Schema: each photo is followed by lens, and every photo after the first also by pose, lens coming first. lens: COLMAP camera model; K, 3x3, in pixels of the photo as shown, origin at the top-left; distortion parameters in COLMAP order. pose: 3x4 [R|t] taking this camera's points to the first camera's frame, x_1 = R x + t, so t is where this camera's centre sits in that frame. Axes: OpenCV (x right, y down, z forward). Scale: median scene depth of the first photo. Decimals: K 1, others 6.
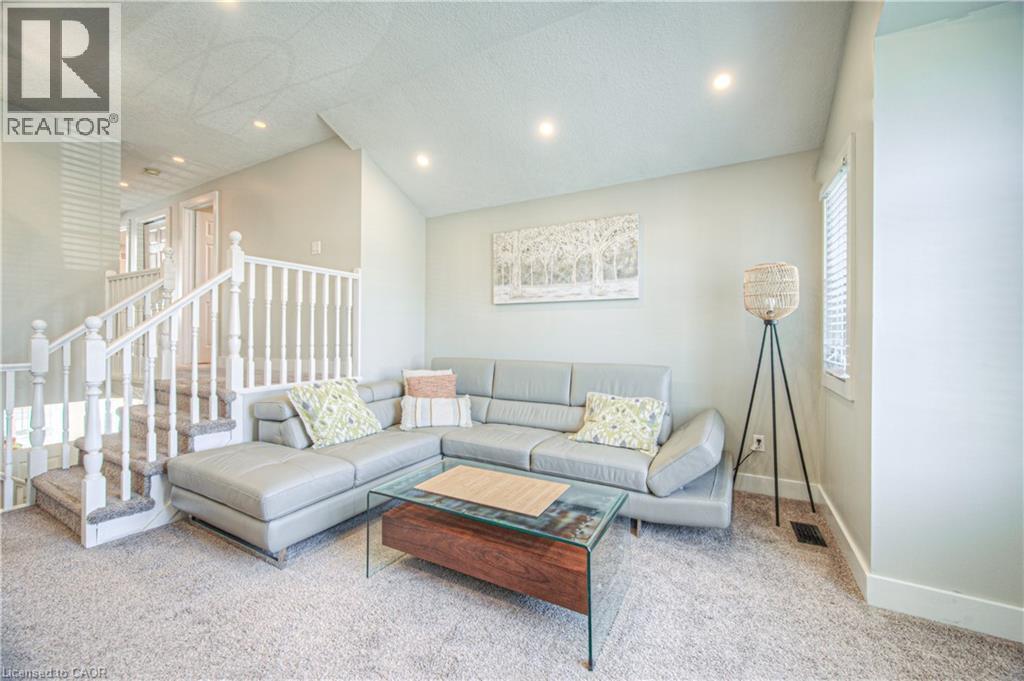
lens RADIAL K [[397.9, 0, 512.7], [0, 397.9, 336.4], [0, 0, 1]] dist [0.003162, 0.000209]
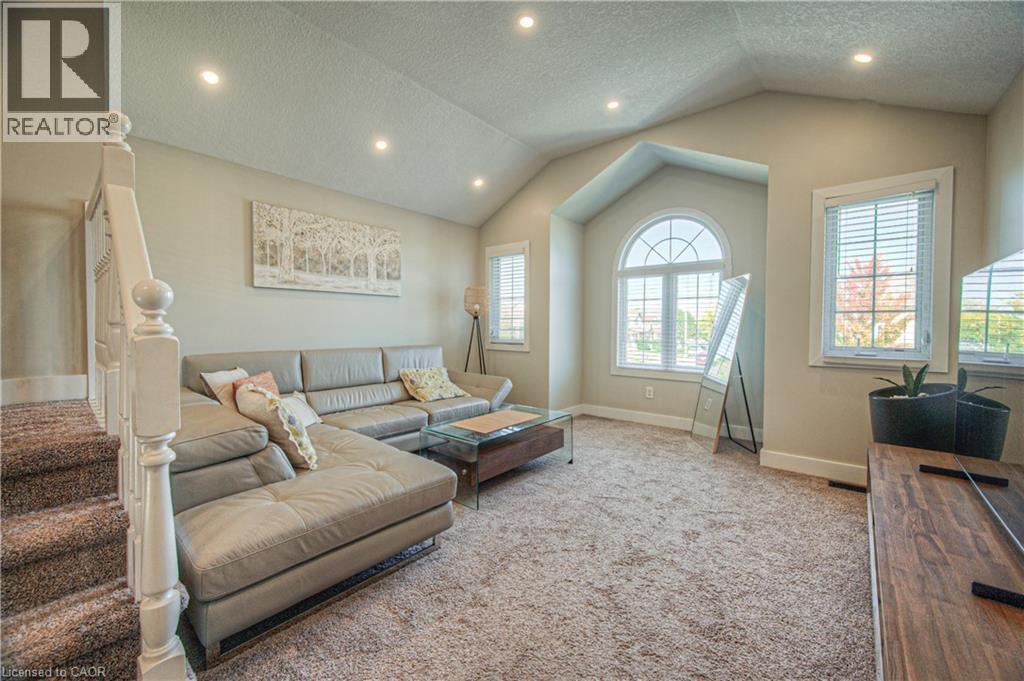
lens RADIAL K [[410.6, 0, 509.9], [0, 410.6, 336.1], [0, 0, 1]] dist [0.001714, -0.000583]
pose [[0.204299, -0.026492, 0.978550, -0.879103], [-0.002434, 0.999617, 0.027570, -0.002201], [-0.978906, -0.008014, 0.204156, 0.335178]]
